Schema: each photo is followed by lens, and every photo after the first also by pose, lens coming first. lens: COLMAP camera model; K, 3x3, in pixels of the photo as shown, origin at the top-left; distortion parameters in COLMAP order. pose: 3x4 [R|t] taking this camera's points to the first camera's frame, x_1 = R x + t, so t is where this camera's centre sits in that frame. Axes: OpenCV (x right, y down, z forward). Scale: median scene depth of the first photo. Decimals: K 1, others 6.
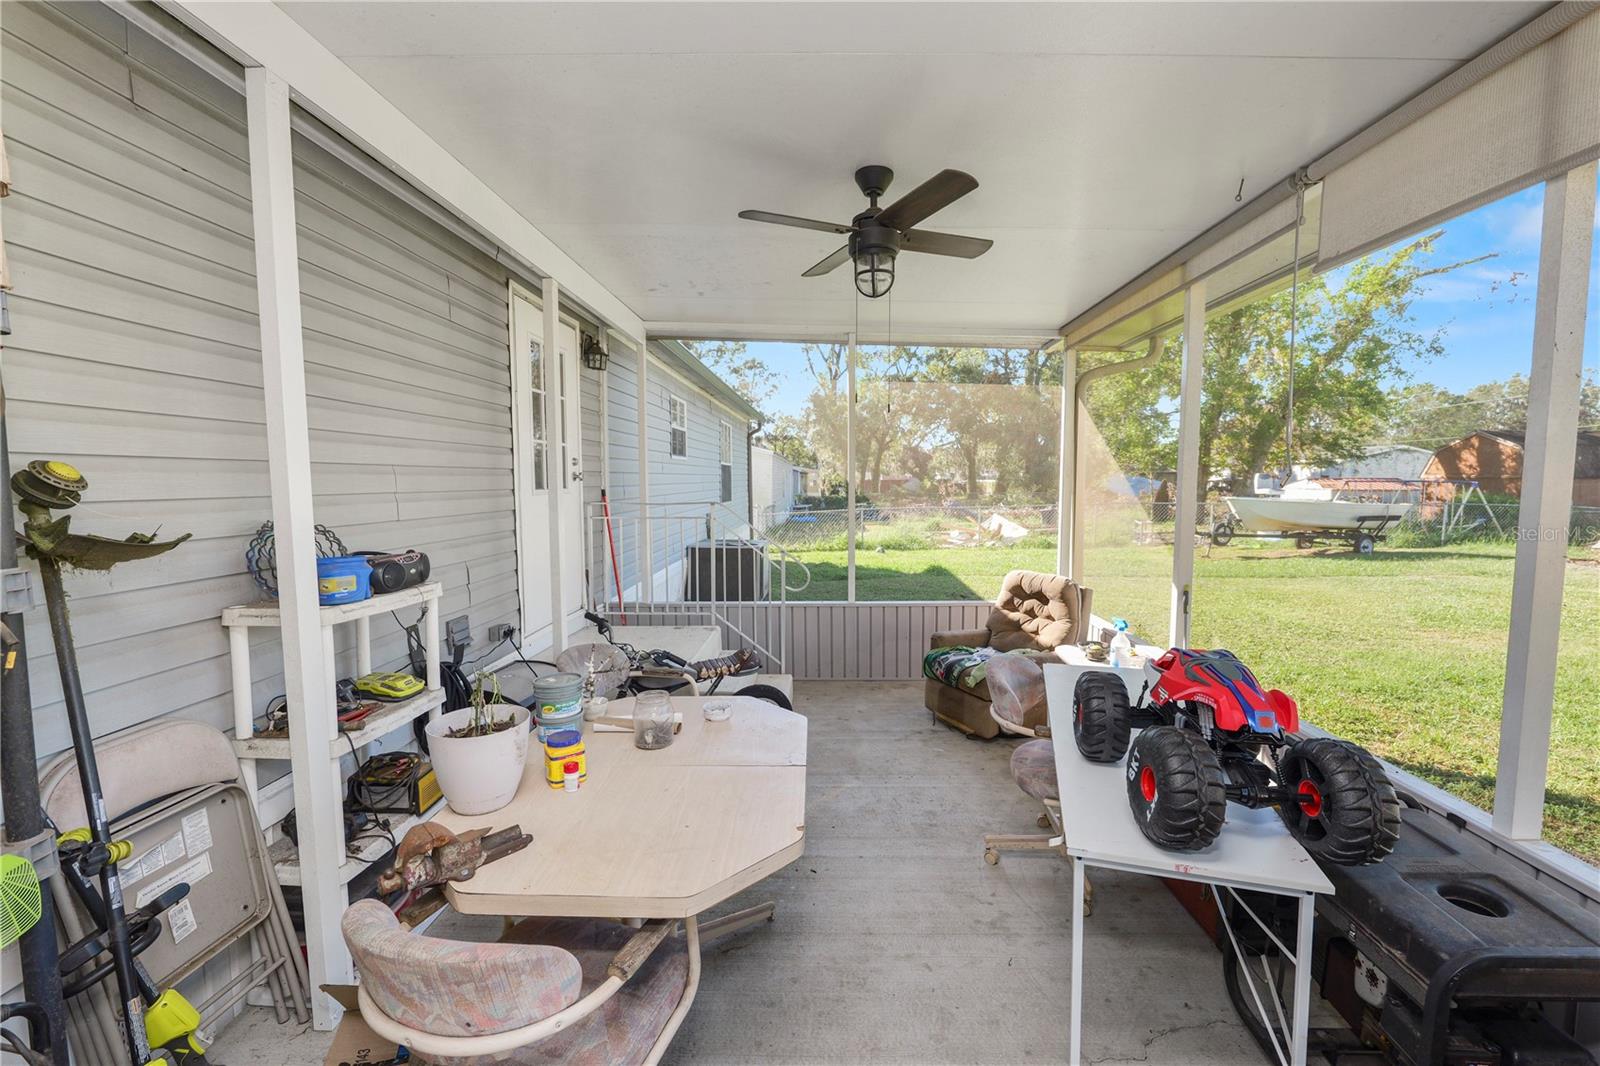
lens RADIAL K [[651.0, 0, 802.0], [0, 651.0, 528.5], [0, 0, 1]] dist [-0.013965, 0.001253]
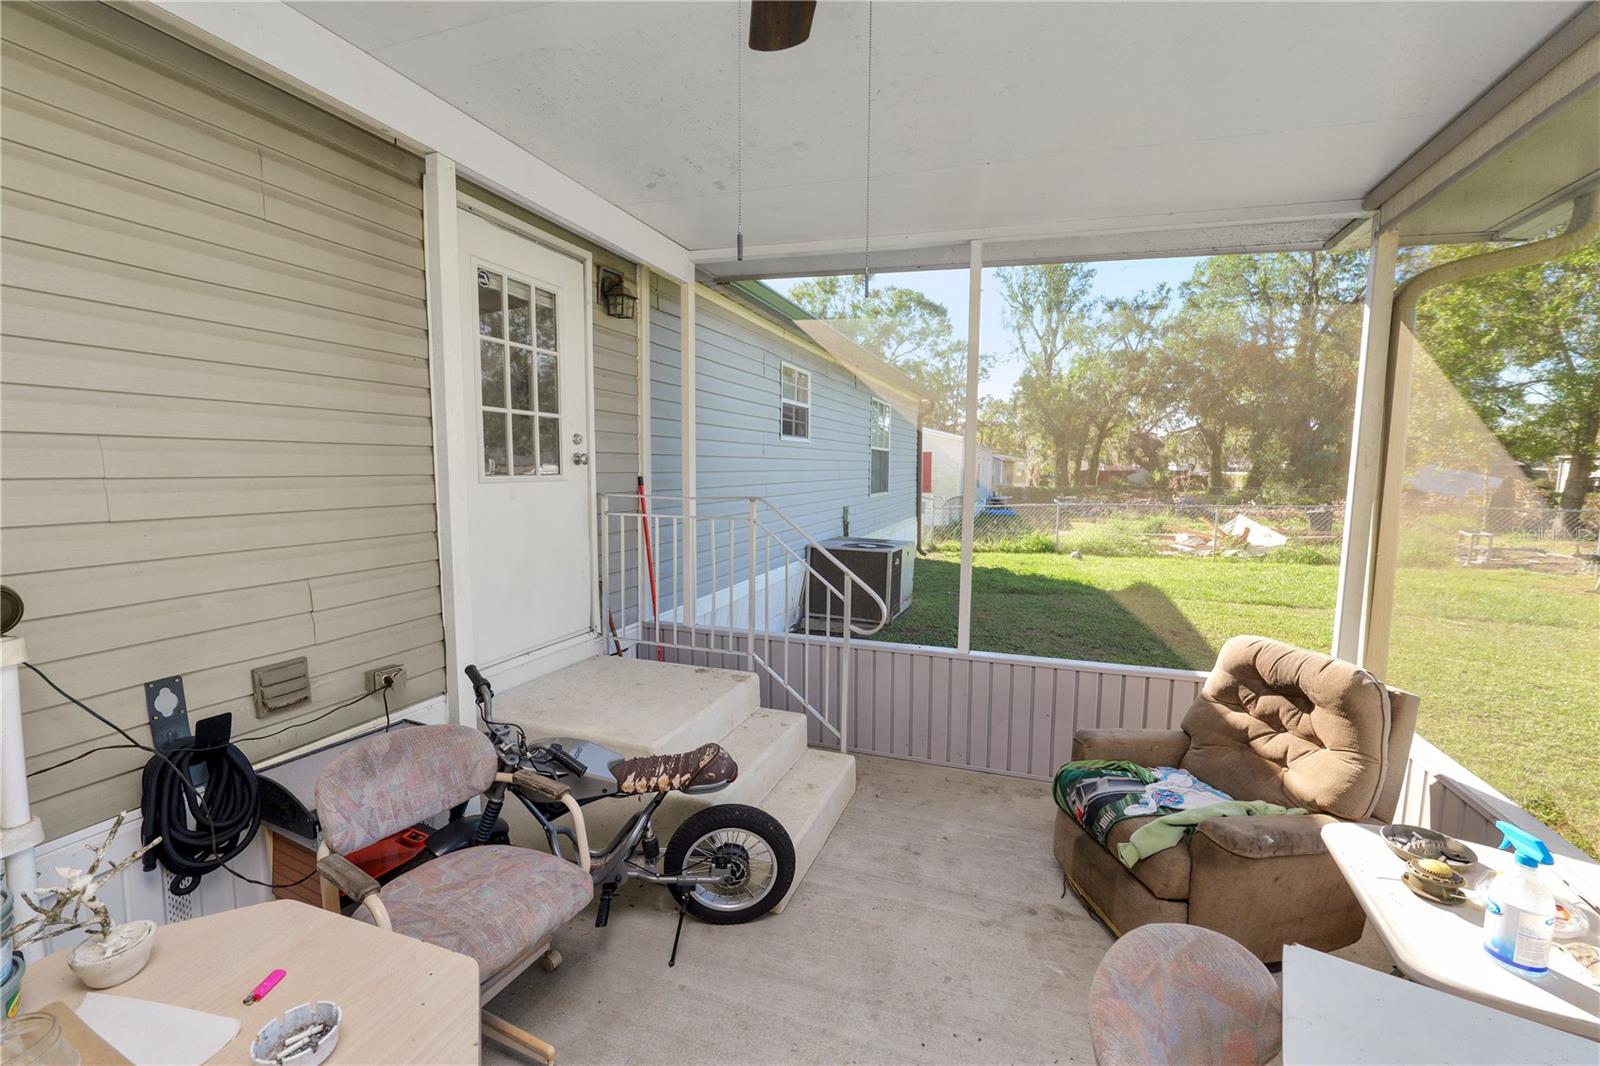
lens RADIAL K [[651.0, 0, 801.5], [0, 651.0, 532.9], [0, 0, 1]] dist [-0.013965, 0.001253]
pose [[0.950784, 0.042991, -0.306859, 0.036732], [-0.035193, 0.998903, 0.030901, -0.007303], [0.307850, -0.018580, 0.951253, 0.098951]]
